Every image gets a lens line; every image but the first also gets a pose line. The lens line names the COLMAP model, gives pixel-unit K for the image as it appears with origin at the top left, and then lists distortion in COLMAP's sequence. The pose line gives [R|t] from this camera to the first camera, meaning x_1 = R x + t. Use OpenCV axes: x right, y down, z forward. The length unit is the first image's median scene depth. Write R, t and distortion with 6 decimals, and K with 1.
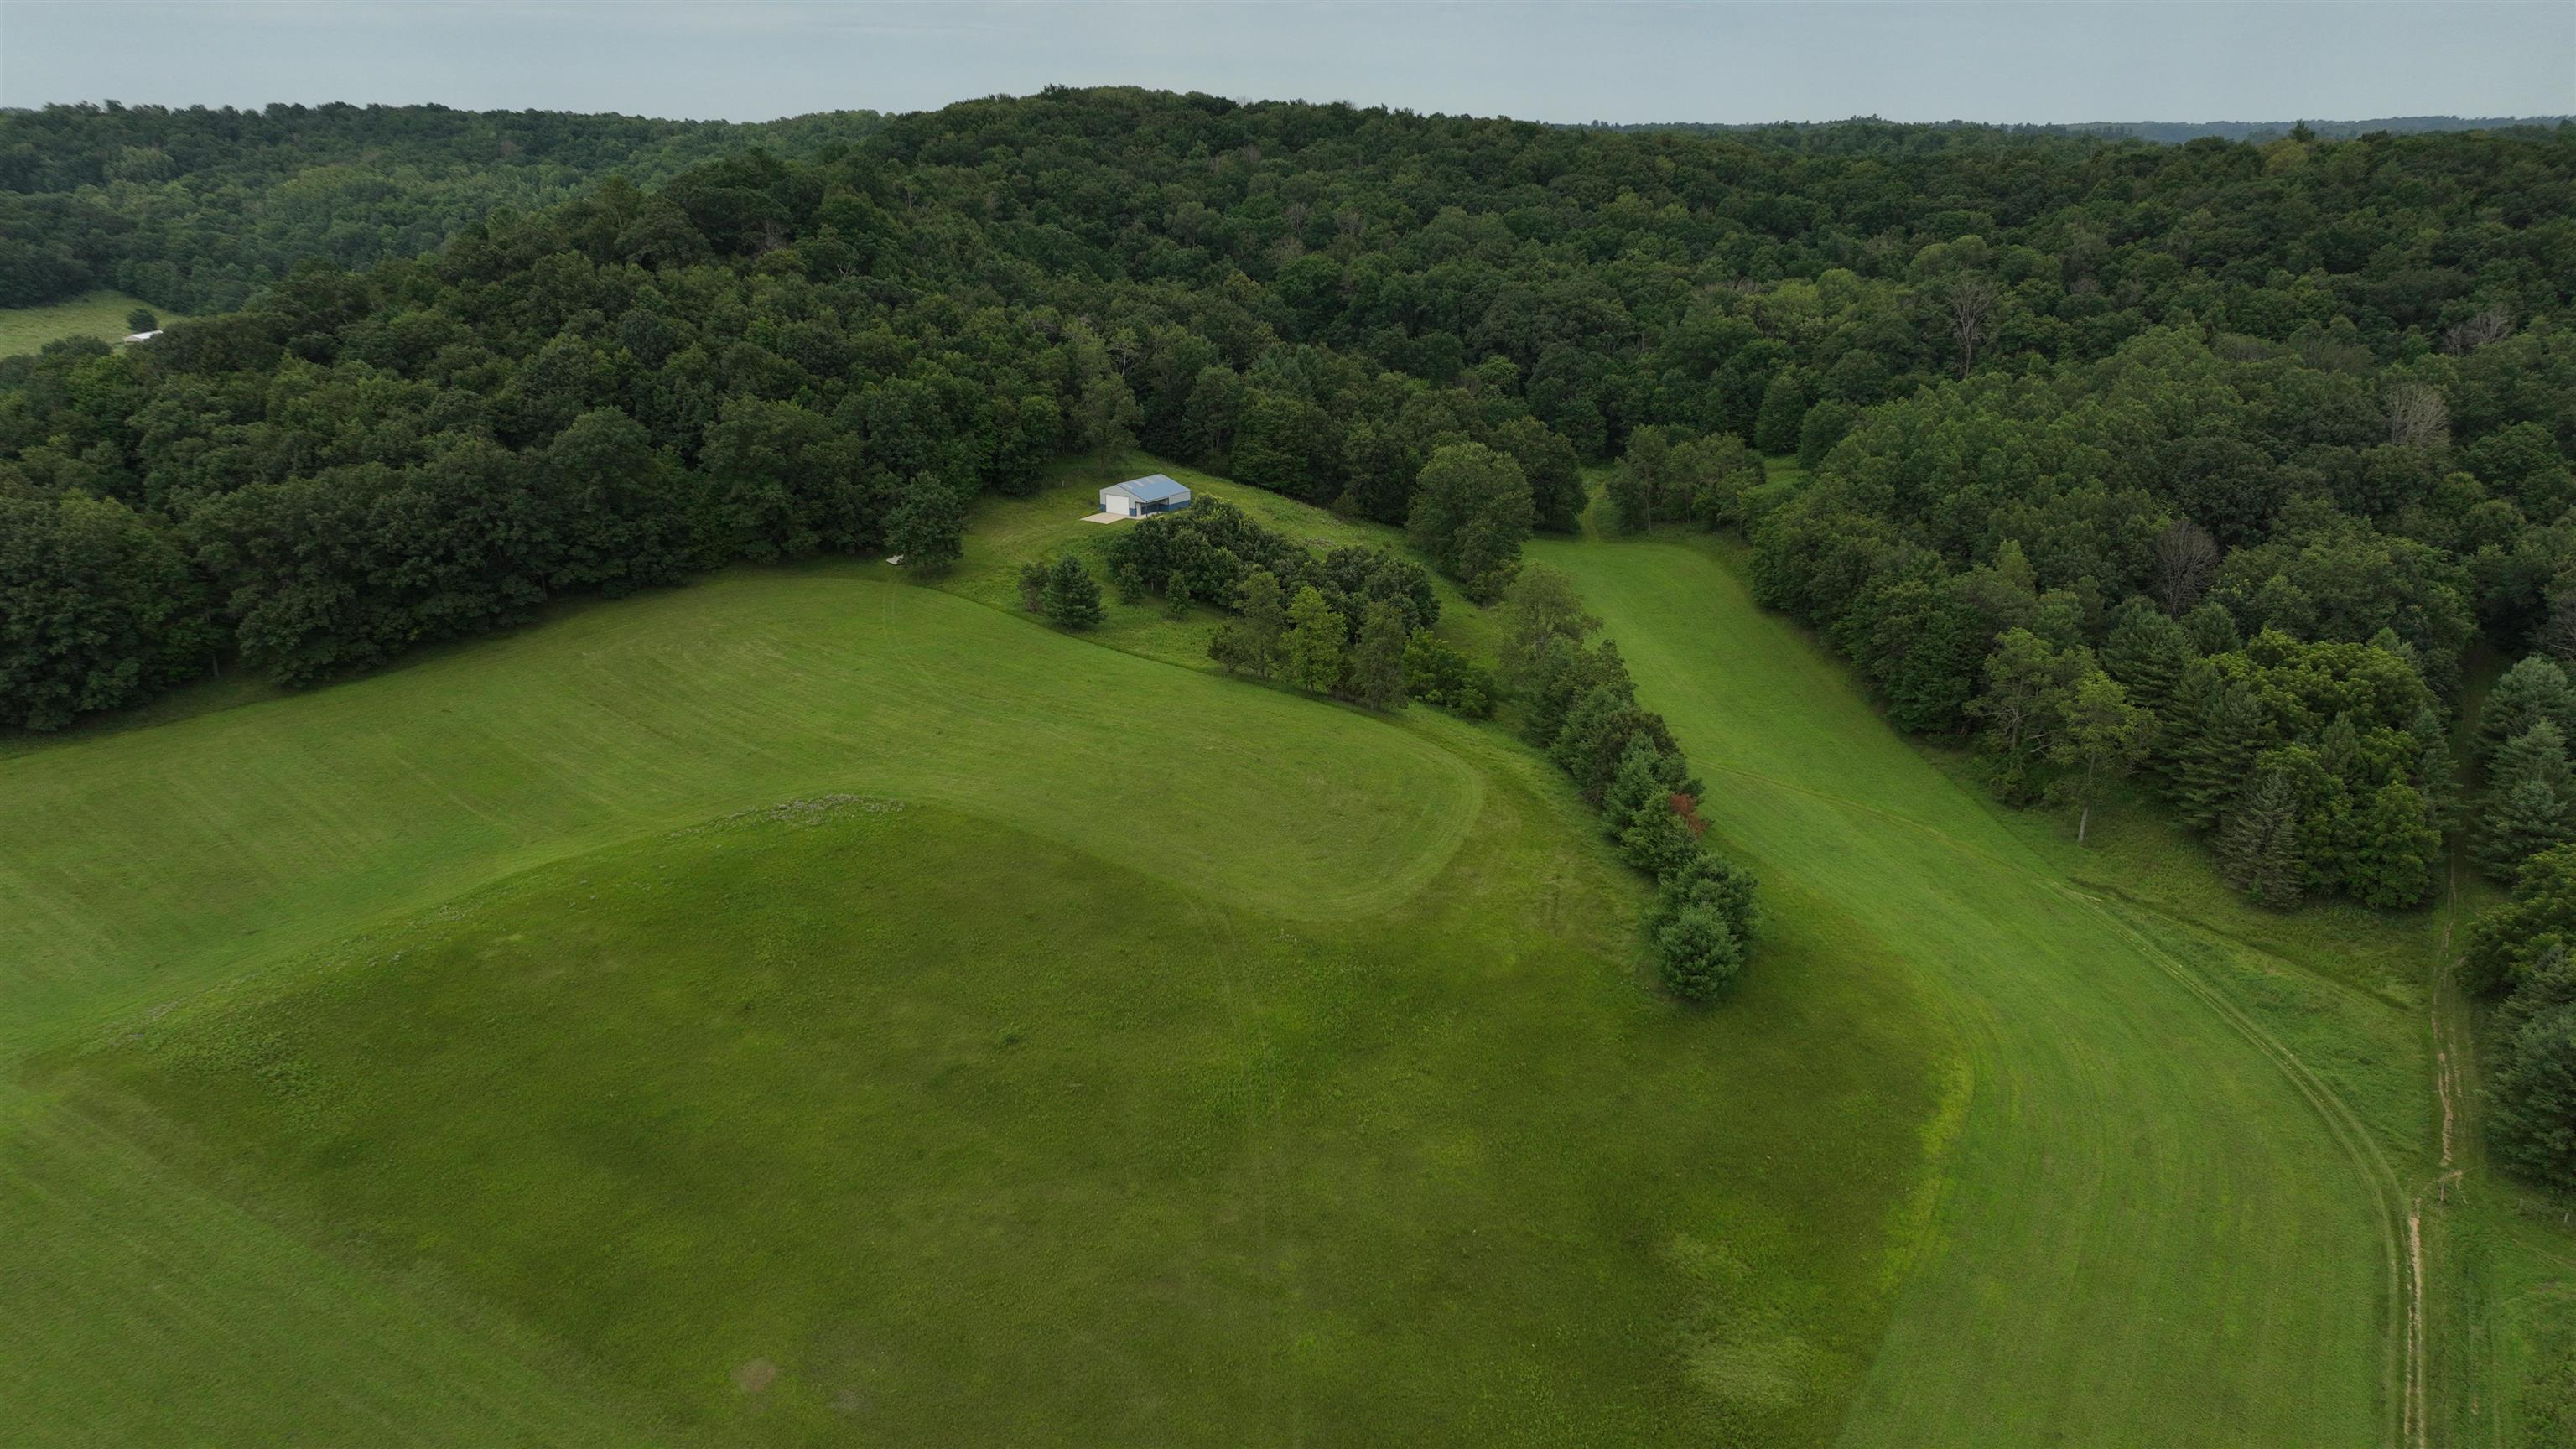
lens RADIAL K [[1816.8, 0, 1290.1], [0, 1816.8, 725.2], [0, 0, 1]] dist [0.000875, 0.021930]
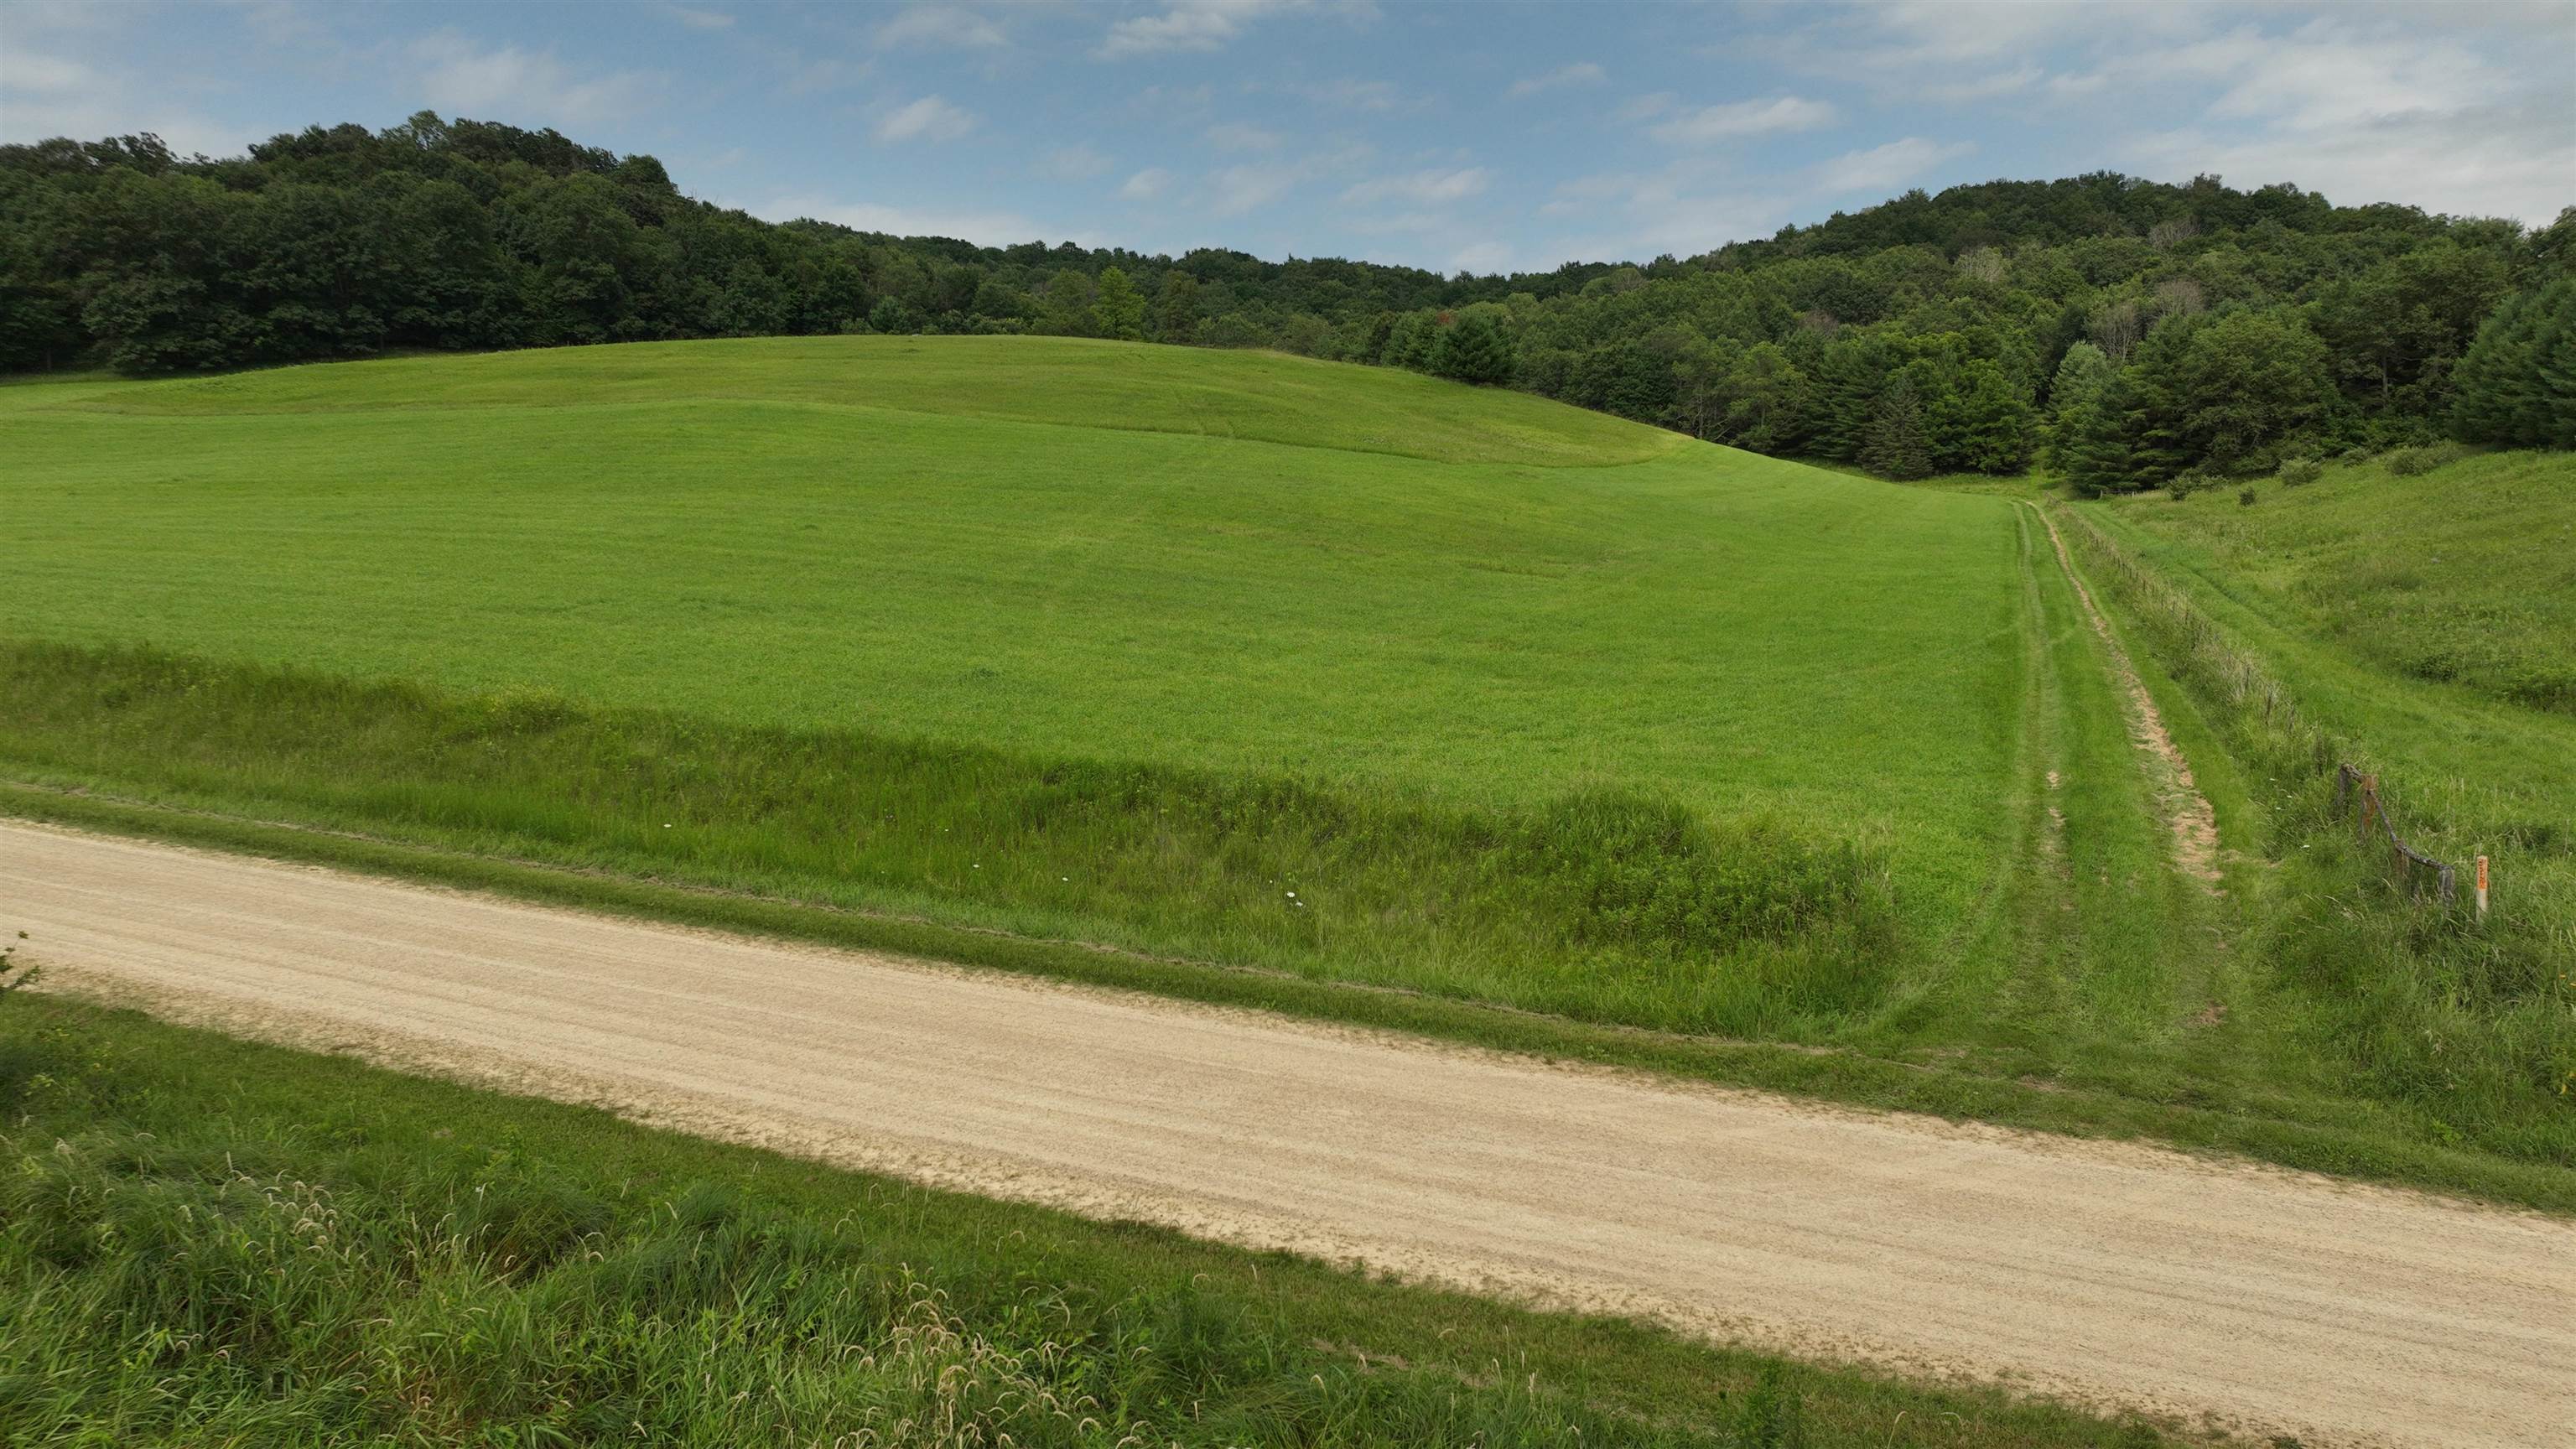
lens RADIAL K [[1816.8, 0, 1290.1], [0, 1816.8, 725.2], [0, 0, 1]] dist [0.000875, 0.021930]
pose [[0.986157, -0.014873, 0.165143, -0.055402], [0.047233, 0.979903, -0.193802, 0.327245], [-0.158942, 0.198919, 0.967041, -0.062071]]
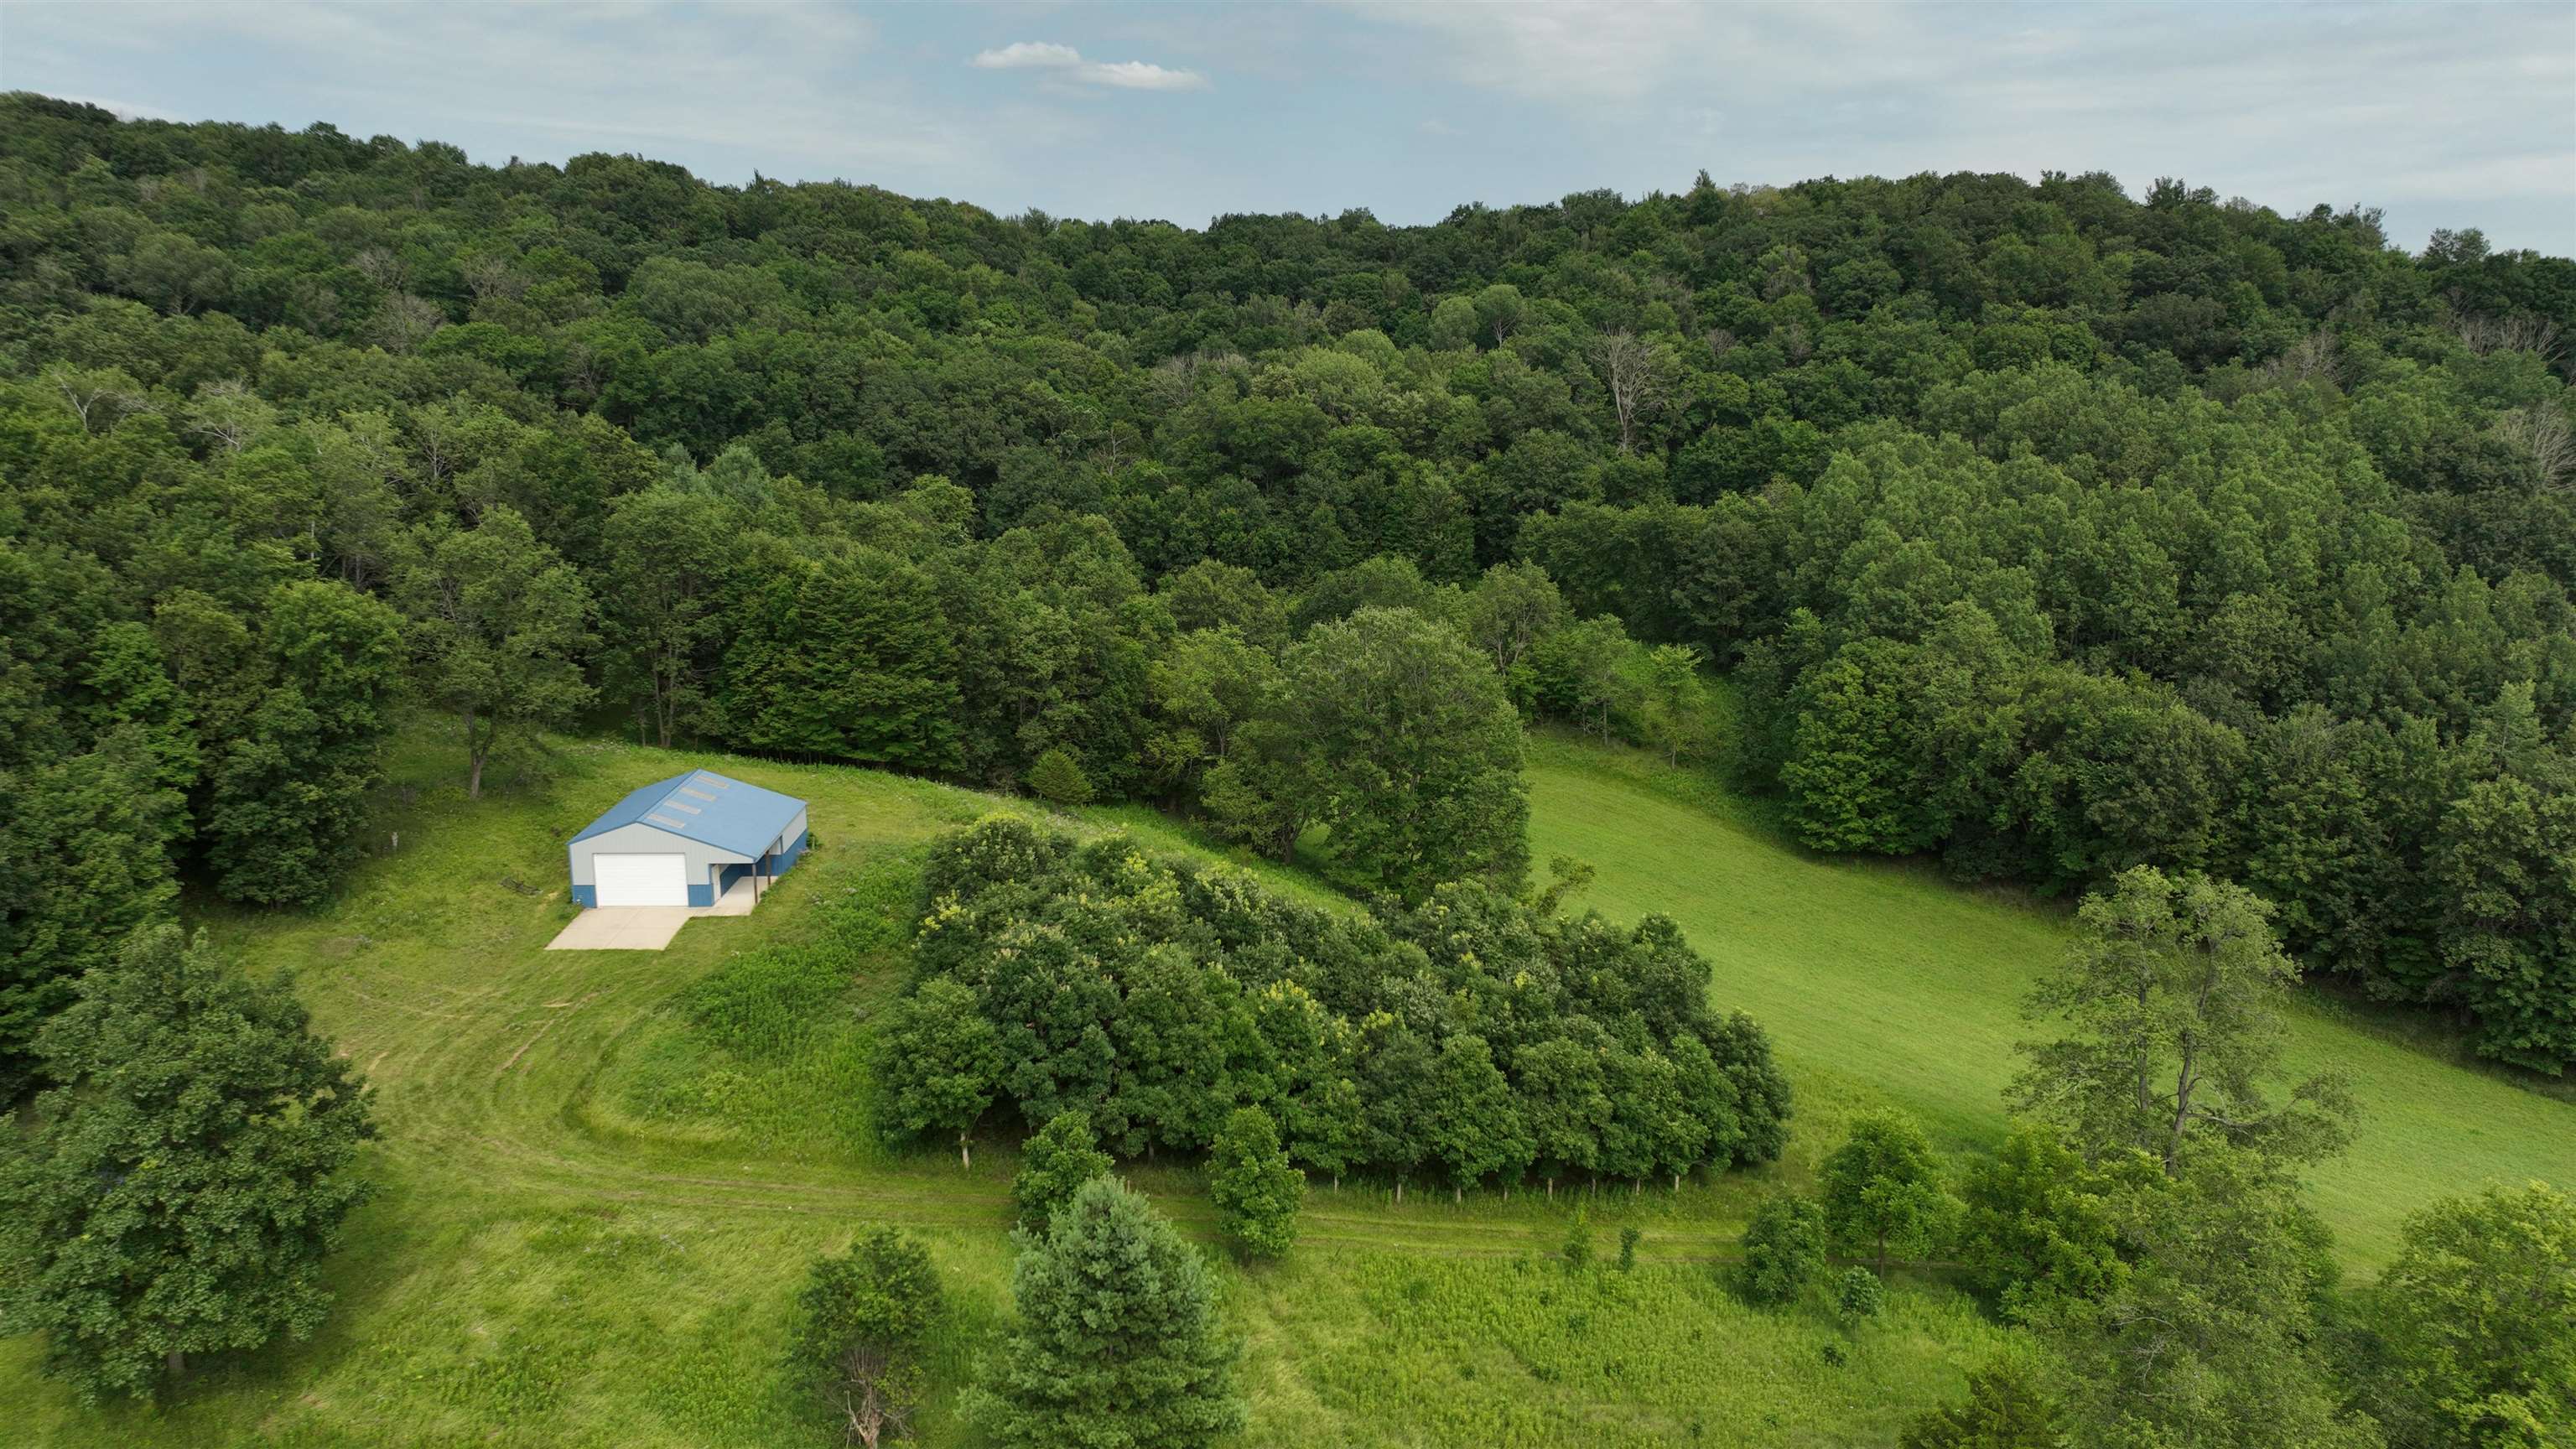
lens RADIAL K [[1816.8, 0, 1290.1], [0, 1816.8, 725.2], [0, 0, 1]] dist [0.000875, 0.021930]
pose [[0.803496, -0.125830, 0.581861, -0.190800], [0.179403, 0.983148, -0.035129, -0.116577], [-0.567635, 0.132613, 0.812529, 0.658183]]
